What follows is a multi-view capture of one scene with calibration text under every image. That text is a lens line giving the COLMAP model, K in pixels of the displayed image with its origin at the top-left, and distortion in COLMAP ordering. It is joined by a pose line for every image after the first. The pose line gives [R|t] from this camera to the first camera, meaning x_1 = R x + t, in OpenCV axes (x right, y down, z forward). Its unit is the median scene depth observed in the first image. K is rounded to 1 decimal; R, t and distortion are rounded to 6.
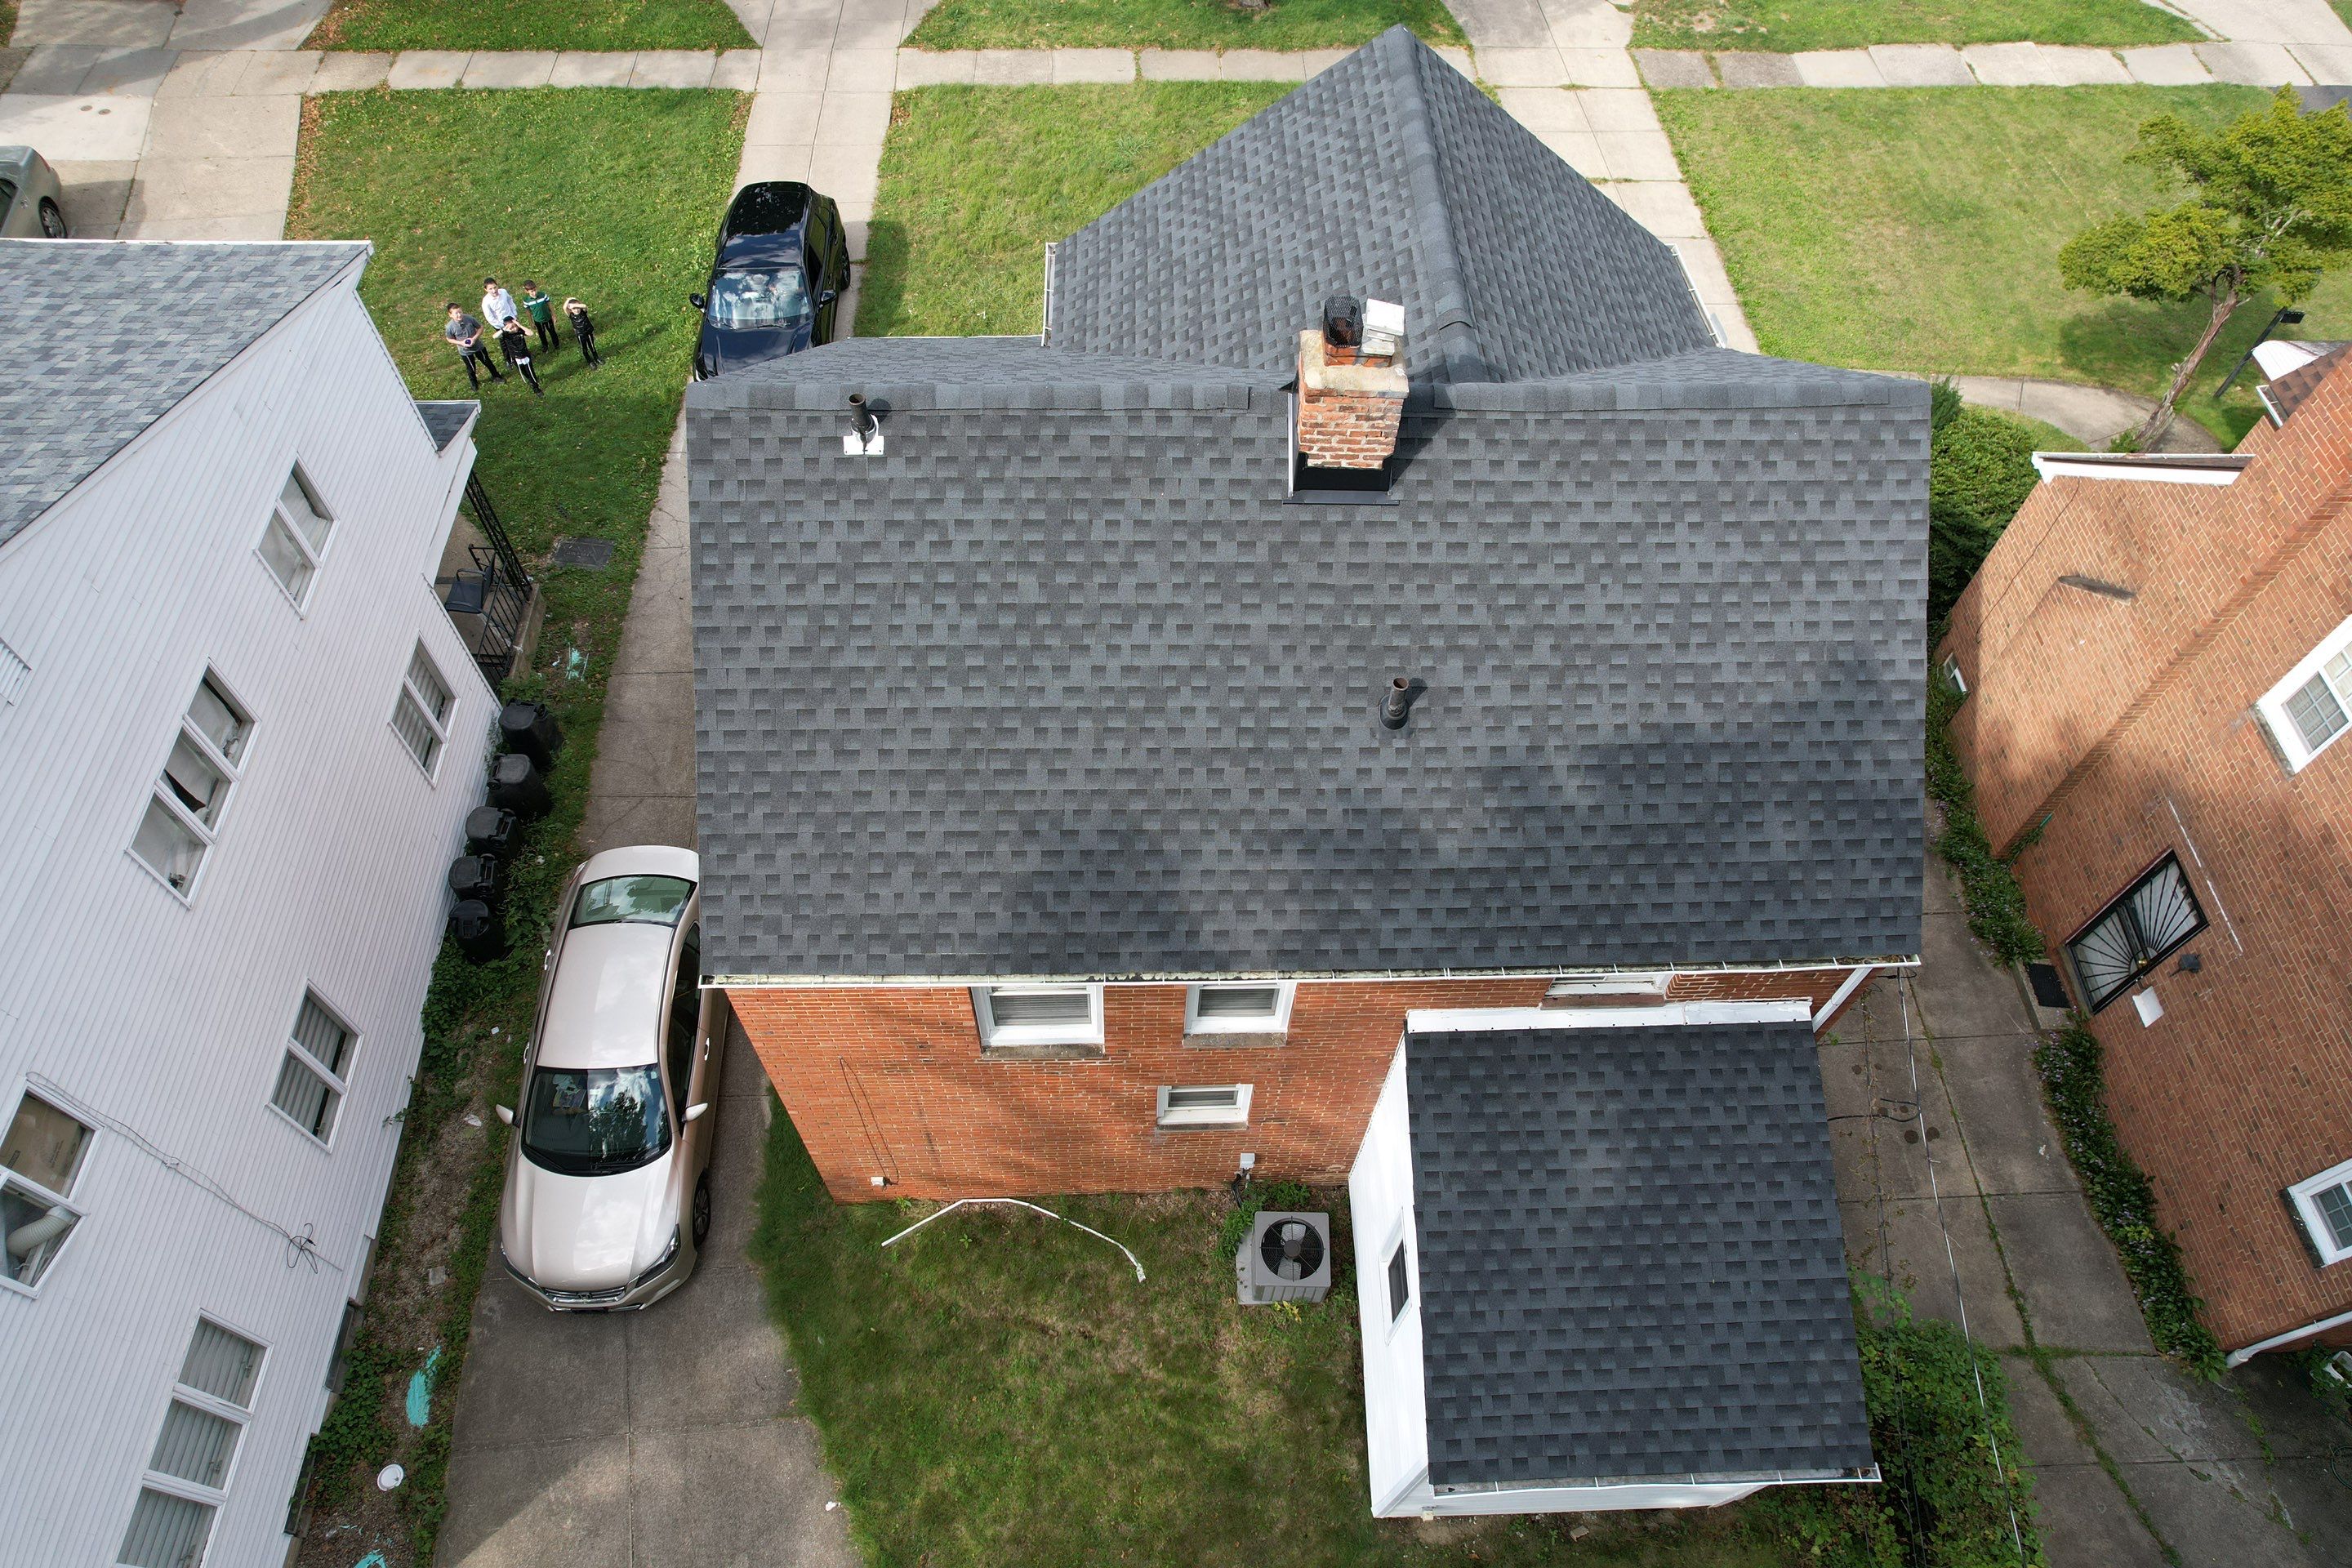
lens RADIAL K [[1513.7, 0, 1170.3], [0, 1513.7, 793.7], [0, 0, 1]] dist [-0.078461, 0.068867]
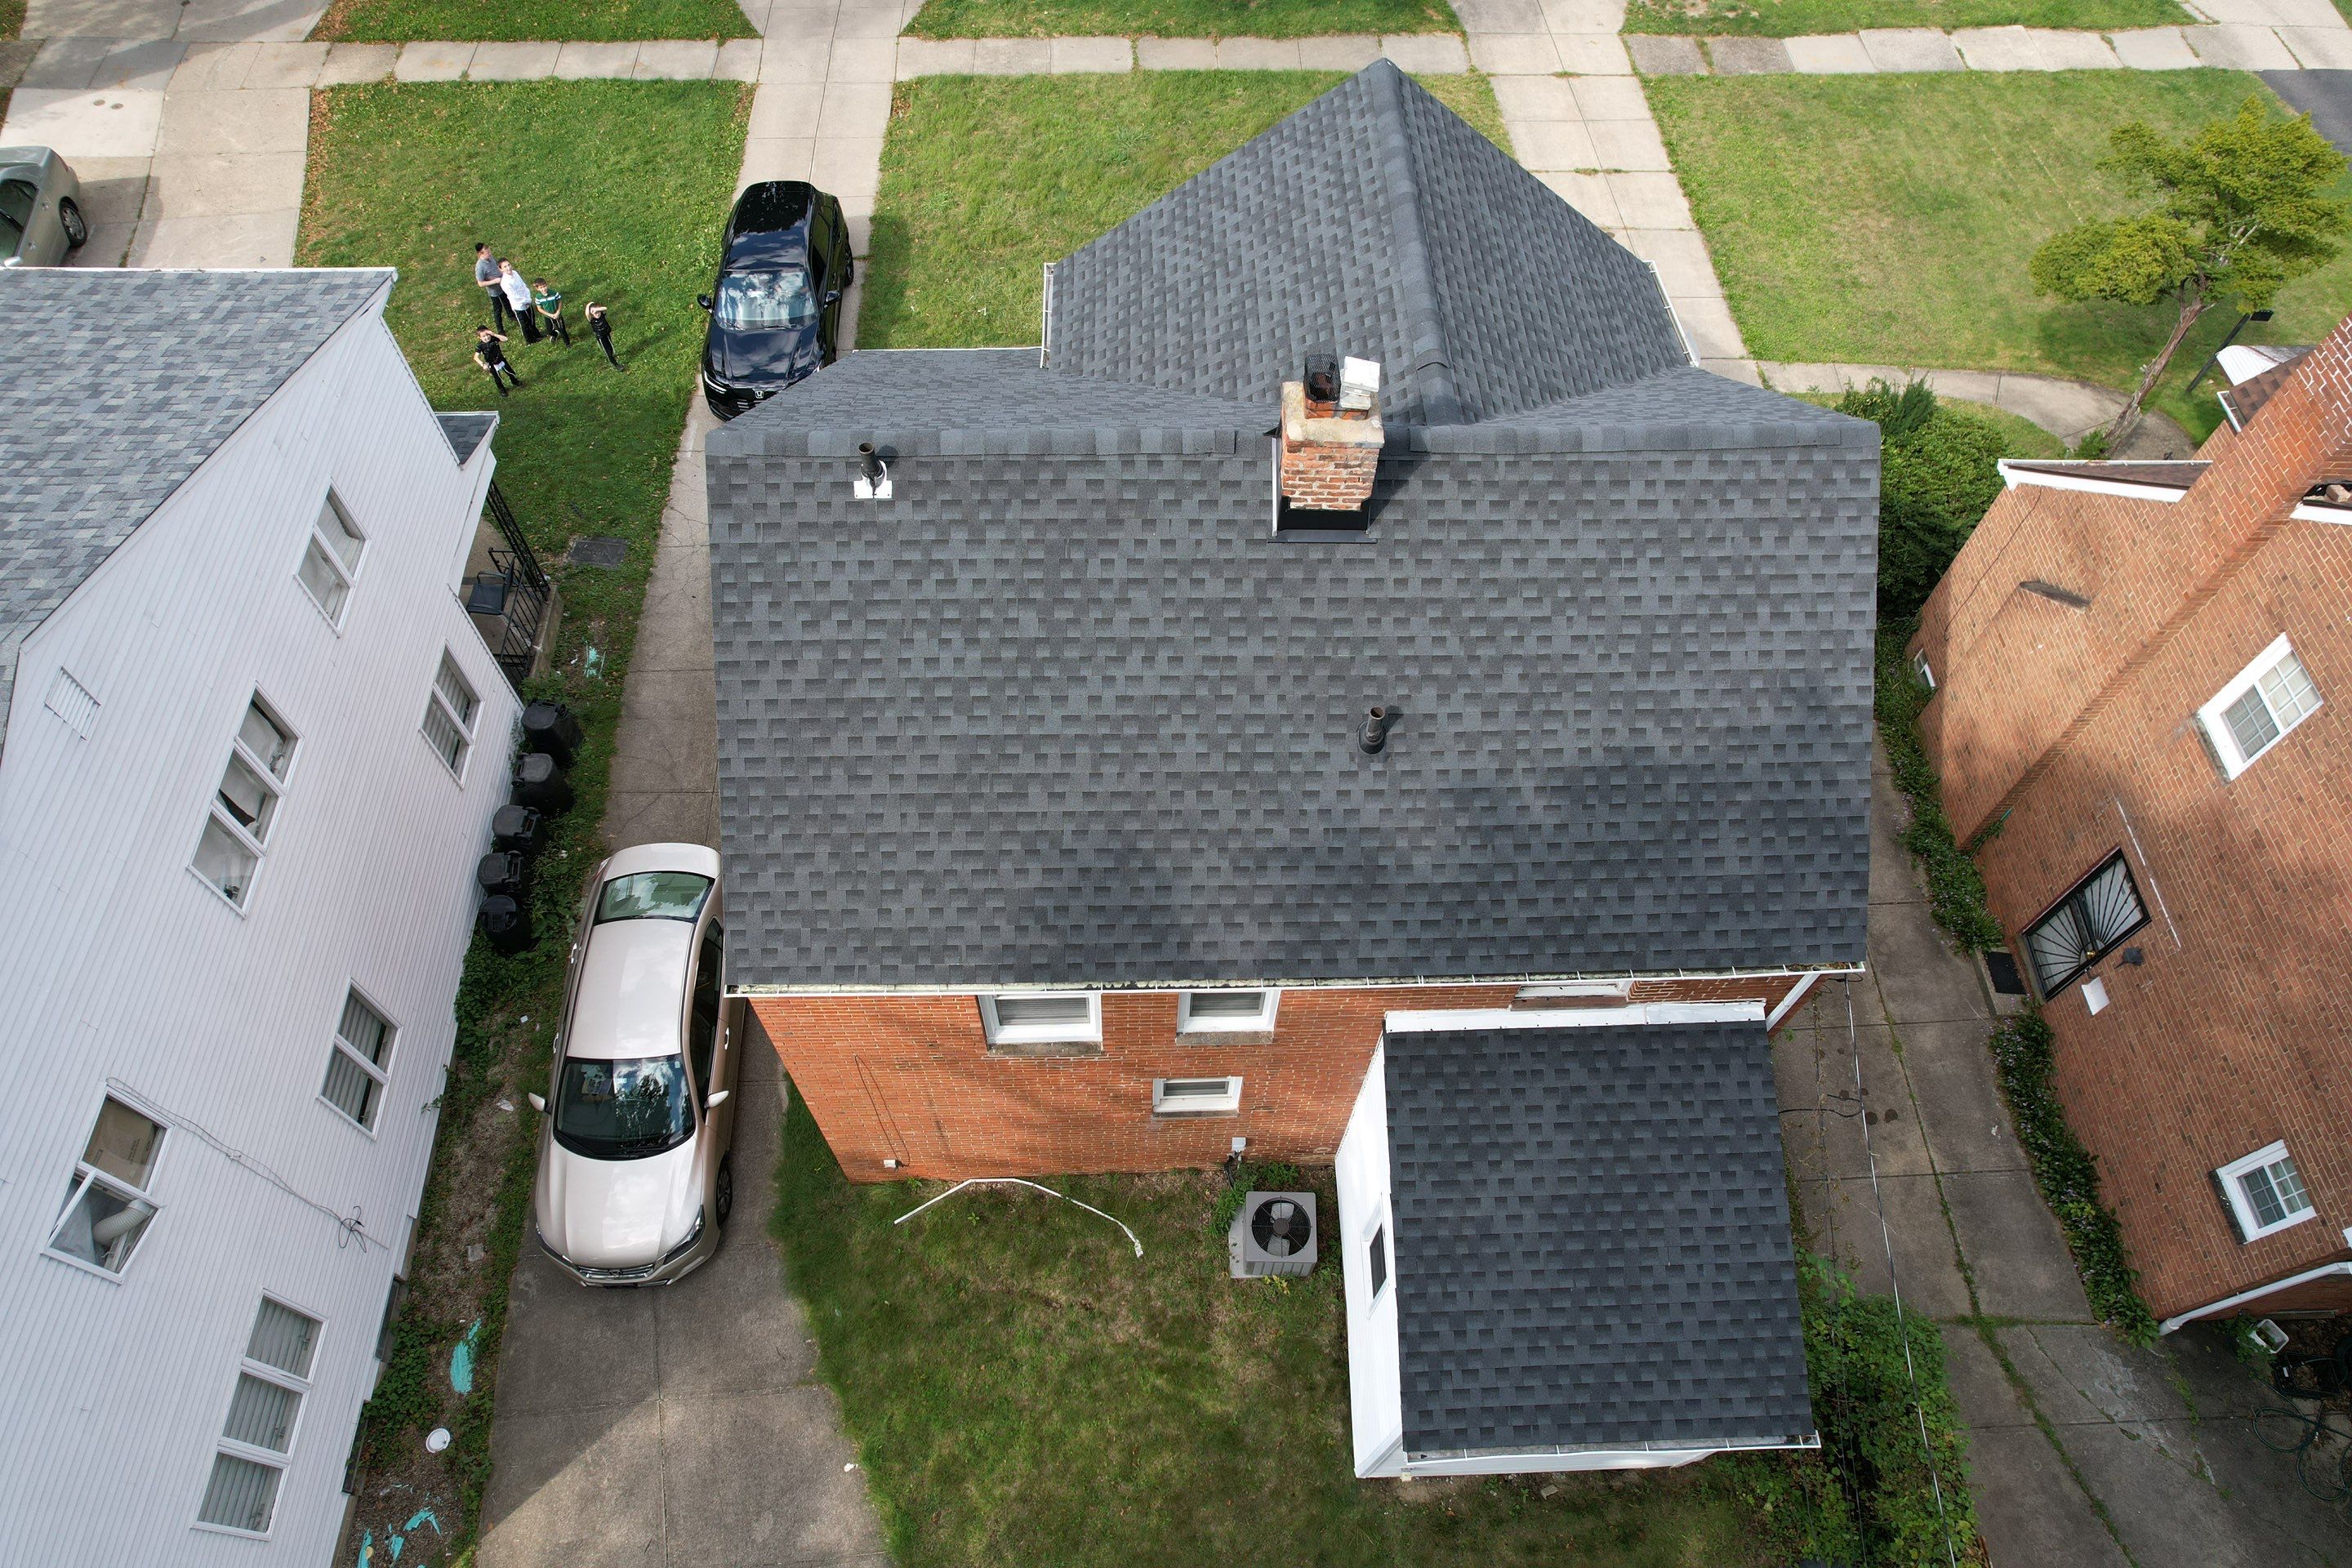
lens RADIAL K [[1513.7, 0, 1169.7], [0, 1513.7, 794.0], [0, 0, 1]] dist [-0.078461, 0.068867]
pose [[0.999994, -0.002514, -0.002522, 0.006644], [0.002594, 0.999482, 0.032092, -0.040968], [0.002440, -0.032098, 0.999482, -0.057728]]
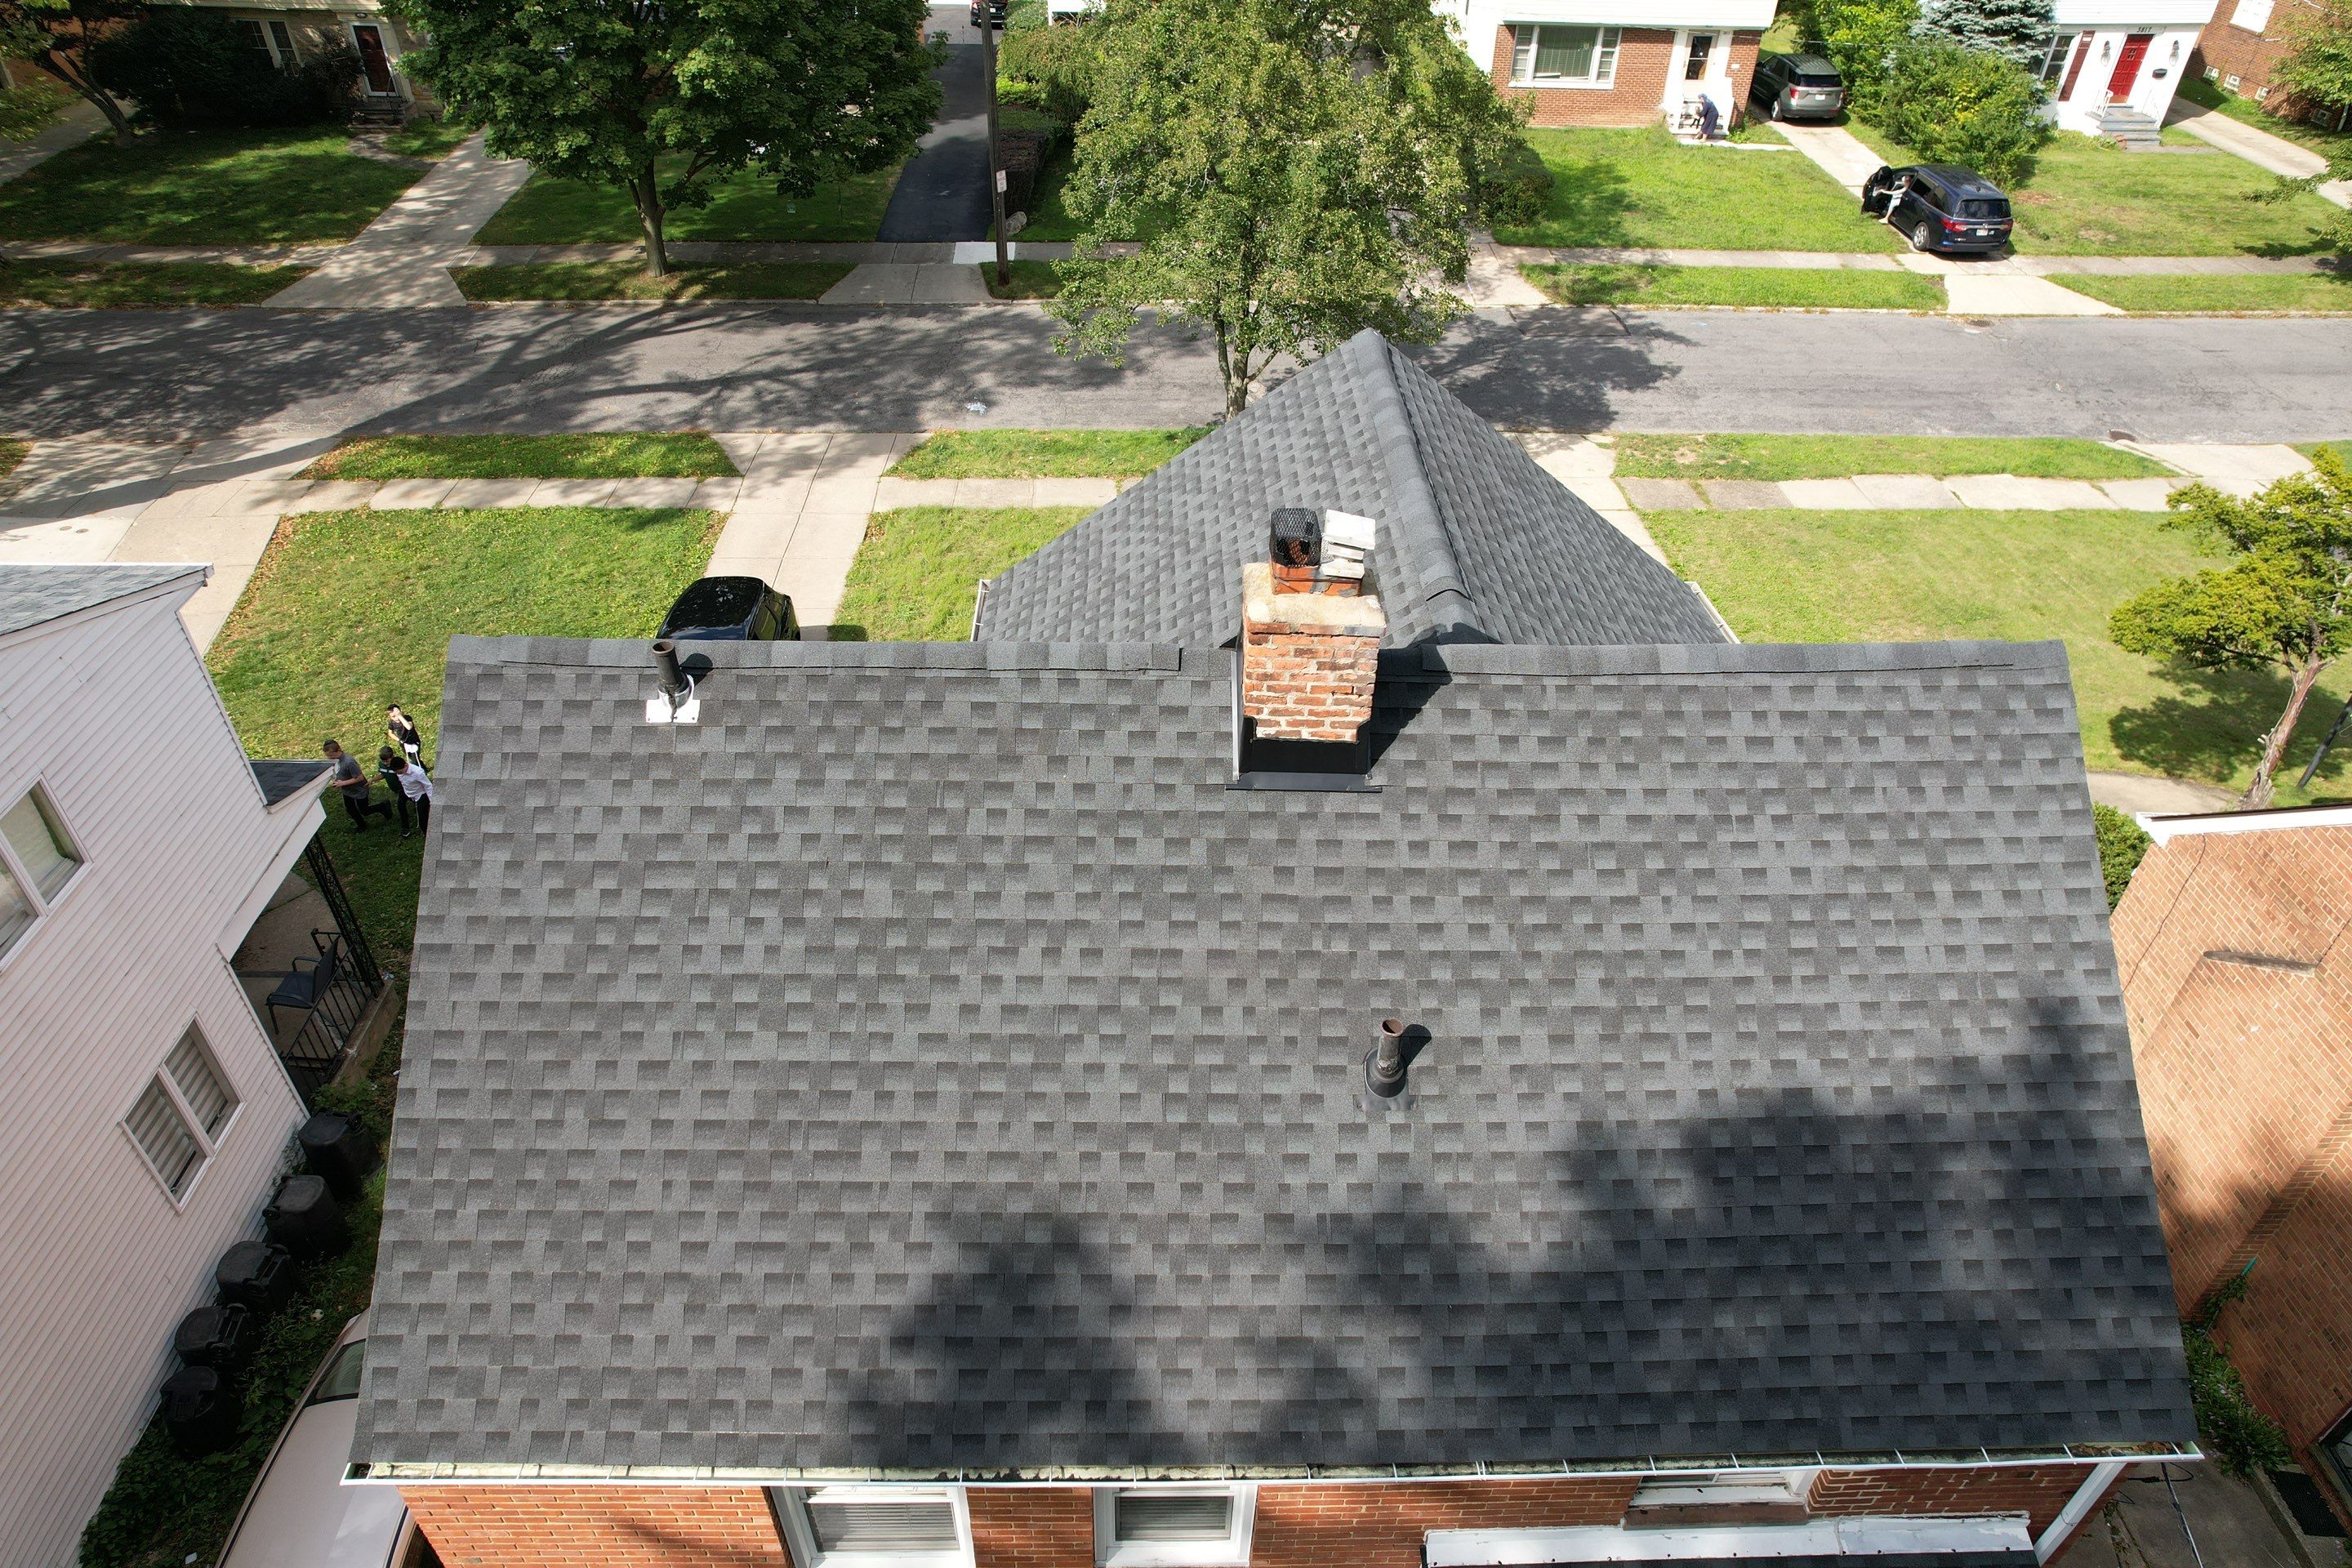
lens RADIAL K [[1513.7, 0, 1172.6], [0, 1513.7, 788.1], [0, 0, 1]] dist [-0.078461, 0.068867]
pose [[0.999975, 0.001328, -0.006917, 0.044284], [-0.003457, 0.948181, -0.317713, 0.037106], [0.006137, 0.317729, 0.948162, 0.240372]]
